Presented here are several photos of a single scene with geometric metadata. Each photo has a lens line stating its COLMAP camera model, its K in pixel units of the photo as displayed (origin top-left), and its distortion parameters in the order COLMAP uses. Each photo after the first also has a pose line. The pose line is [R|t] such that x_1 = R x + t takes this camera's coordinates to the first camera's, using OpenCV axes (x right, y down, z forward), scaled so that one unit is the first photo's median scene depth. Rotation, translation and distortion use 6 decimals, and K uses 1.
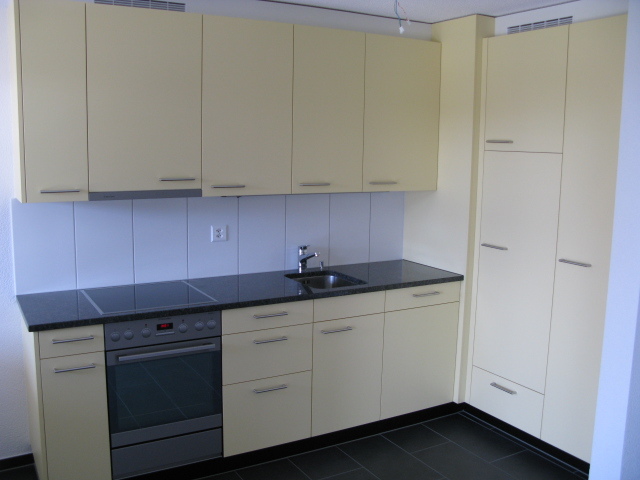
lens RADIAL K [[646.4, 0, 320.0], [0, 646.4, 240.0], [0, 0, 1]] dist [-0.106668, 0.008260]
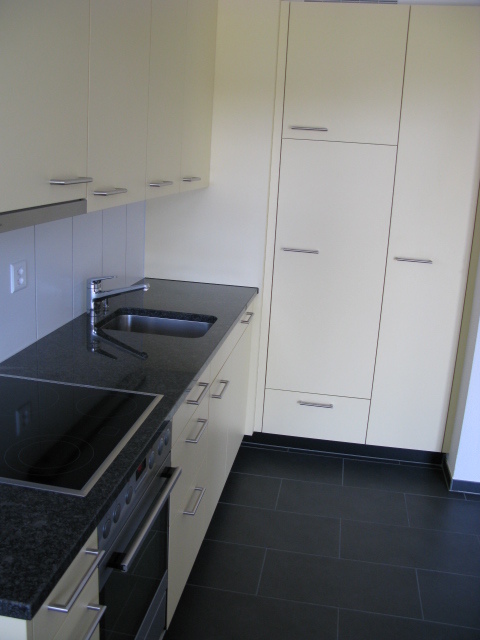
lens RADIAL K [[646.4, 0, 240.0], [0, 646.4, 320.0], [0, 0, 1]] dist [-0.106668, 0.008260]
pose [[0.640401, -0.178411, 0.747032, -0.445746], [0.069830, 0.982143, 0.174699, -0.055358], [-0.764860, -0.059712, 0.641423, 0.484273]]
